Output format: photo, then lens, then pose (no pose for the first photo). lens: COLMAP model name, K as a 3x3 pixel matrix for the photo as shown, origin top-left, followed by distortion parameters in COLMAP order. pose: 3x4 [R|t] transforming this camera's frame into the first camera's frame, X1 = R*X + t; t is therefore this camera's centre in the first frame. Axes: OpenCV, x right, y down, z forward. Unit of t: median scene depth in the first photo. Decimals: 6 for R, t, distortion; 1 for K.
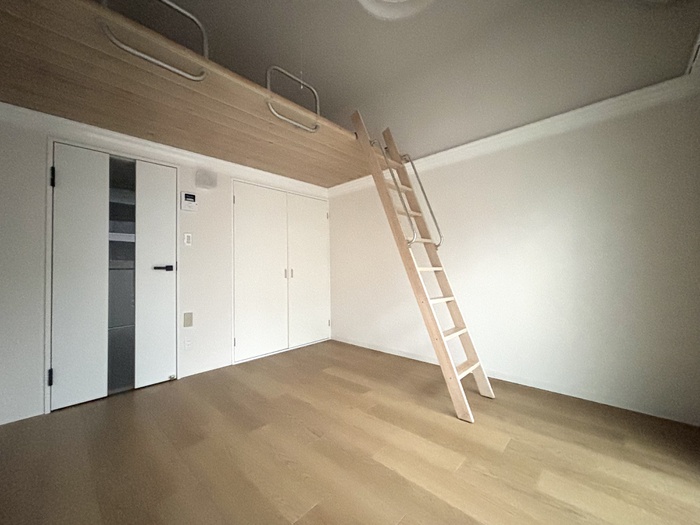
lens RADIAL K [[282.7, 0, 353.6], [0, 282.7, 261.2], [0, 0, 1]] dist [-0.002333, -0.000900]
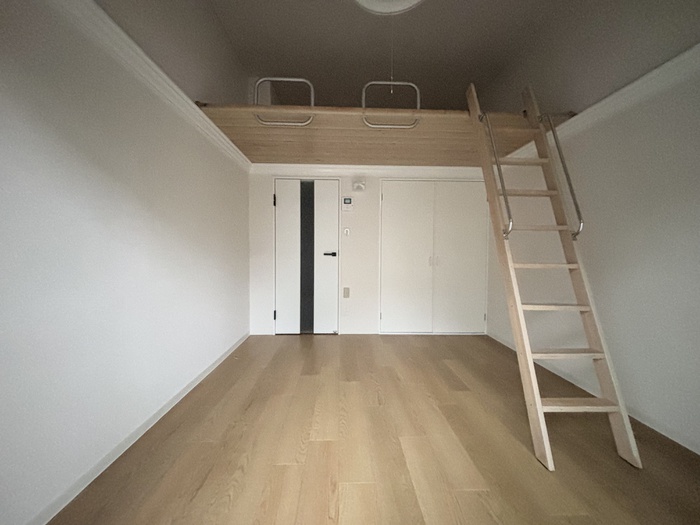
lens RADIAL K [[282.7, 0, 349.1], [0, 282.7, 262.8], [0, 0, 1]] dist [-0.002333, -0.000900]
pose [[0.706104, 0.049591, -0.706369, 0.410394], [0.001062, 0.997469, 0.071090, -0.034744], [0.708107, -0.050947, 0.704265, 0.077735]]
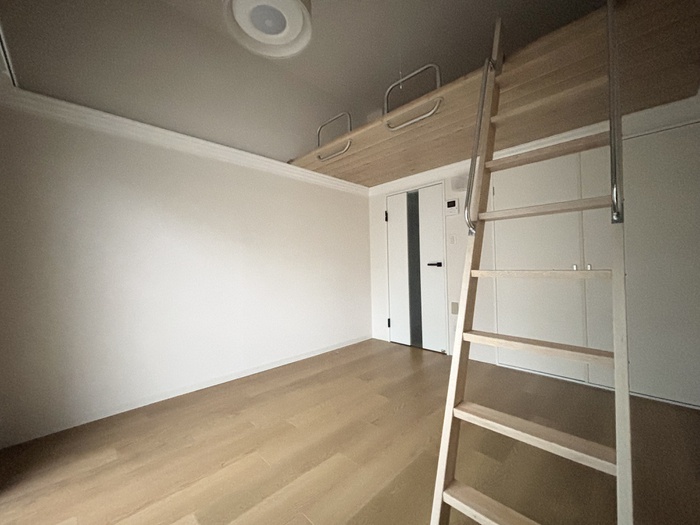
lens RADIAL K [[282.7, 0, 347.7], [0, 282.7, 263.1], [0, 0, 1]] dist [-0.002333, -0.000900]
pose [[-0.042582, 0.005989, -0.999075, 0.683899], [0.051383, 0.998672, 0.003796, -0.008263], [0.997771, -0.051173, -0.042833, 0.686861]]
